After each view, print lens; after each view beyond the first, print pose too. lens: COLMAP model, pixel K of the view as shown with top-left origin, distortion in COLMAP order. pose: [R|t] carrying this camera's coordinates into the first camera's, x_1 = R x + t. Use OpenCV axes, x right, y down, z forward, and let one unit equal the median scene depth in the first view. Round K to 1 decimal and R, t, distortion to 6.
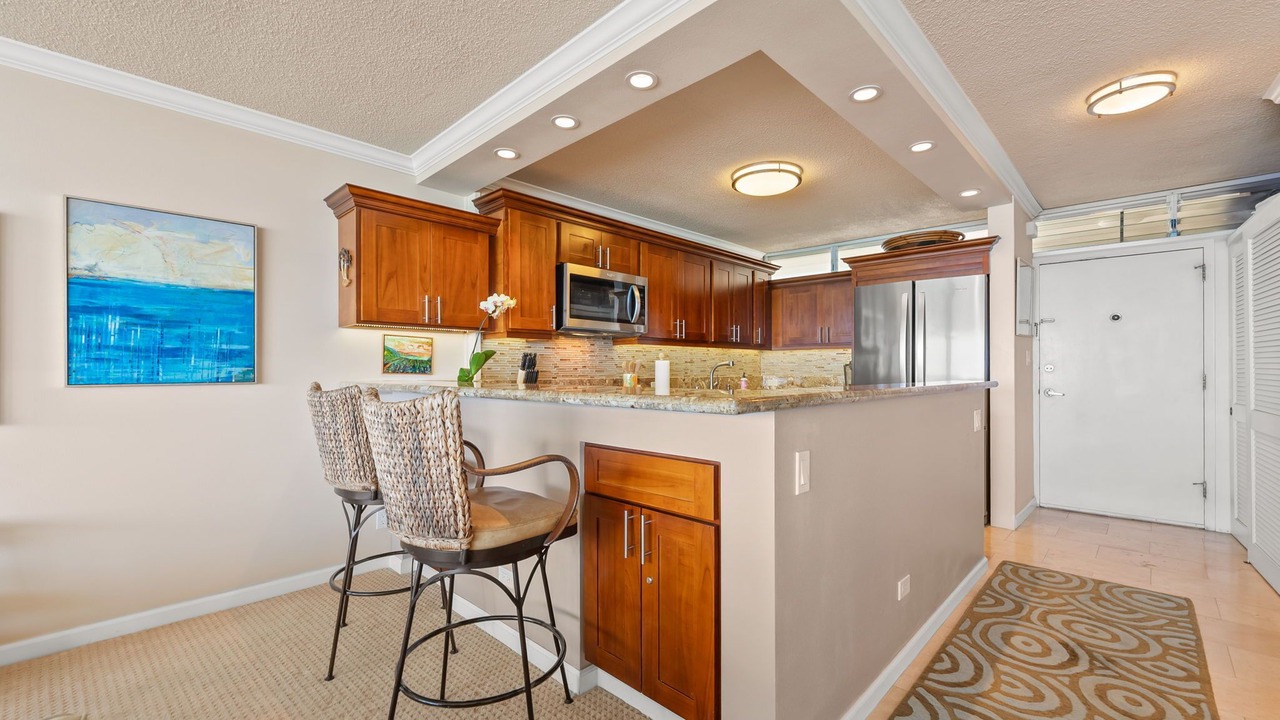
lens RADIAL K [[532.8, 0, 653.6], [0, 532.8, 369.9], [0, 0, 1]] dist [-0.002204, -0.000366]
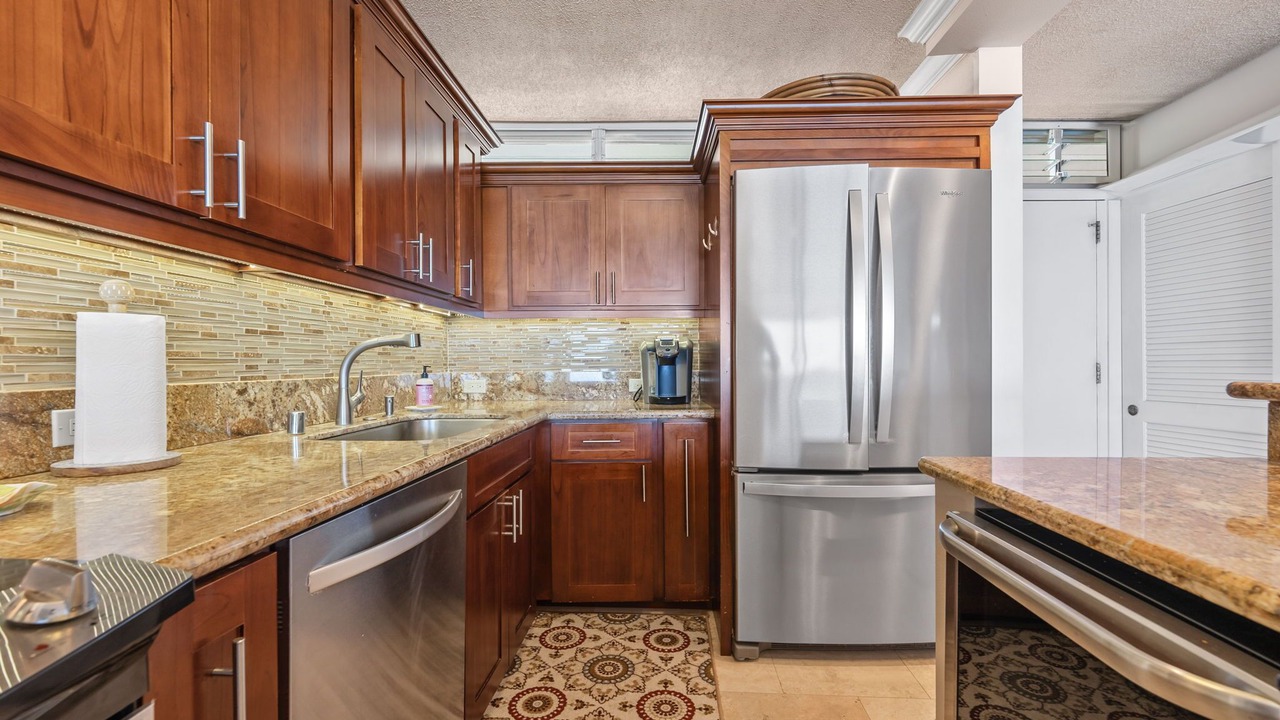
lens RADIAL K [[510.4, 0, 648.6], [0, 510.4, 361.4], [0, 0, 1]] dist [-0.000680, -0.000210]
pose [[0.747958, -0.000280, 0.663746, 0.064266], [0.003012, 0.999991, -0.002973, 0.006382], [-0.663740, 0.004223, 0.747952, 1.083459]]
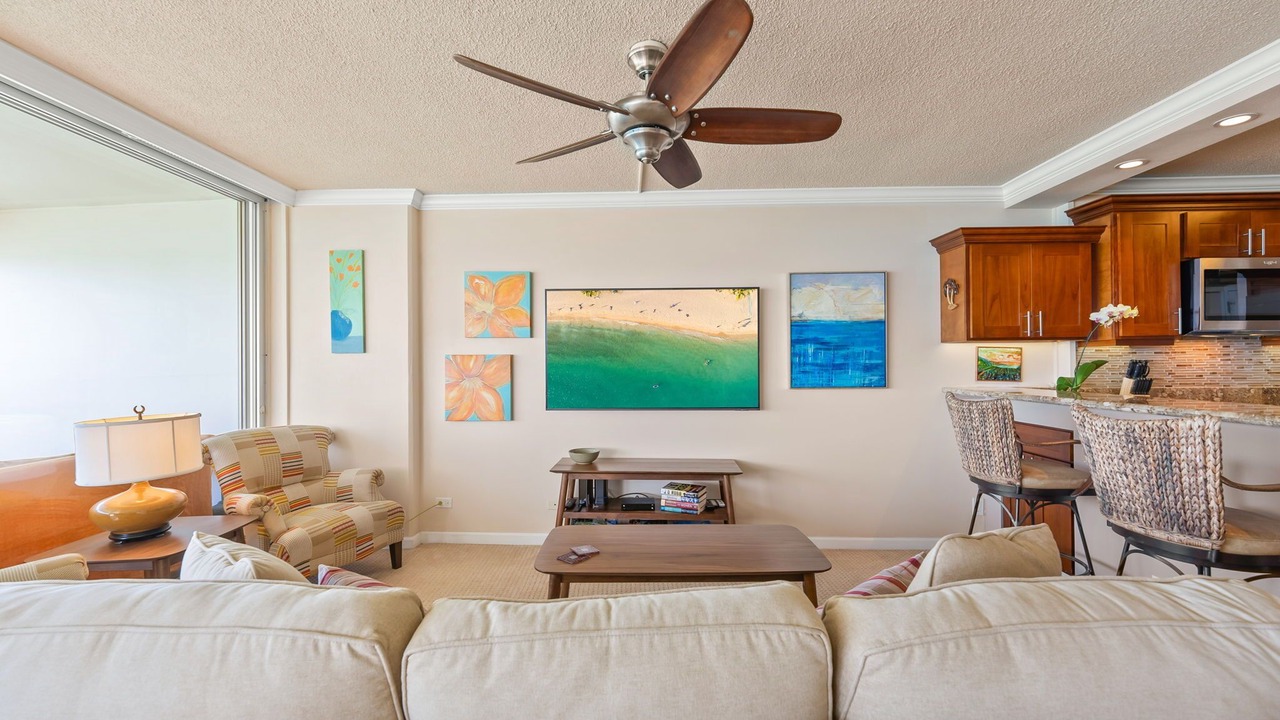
lens RADIAL K [[526.9, 0, 636.8], [0, 526.9, 358.2], [0, 0, 1]] dist [0.000285, -0.000191]
pose [[0.655416, -0.012137, -0.755171, -0.140964], [0.005328, 0.999920, -0.011446, -0.036239], [0.755249, 0.003479, 0.655428, -0.333633]]
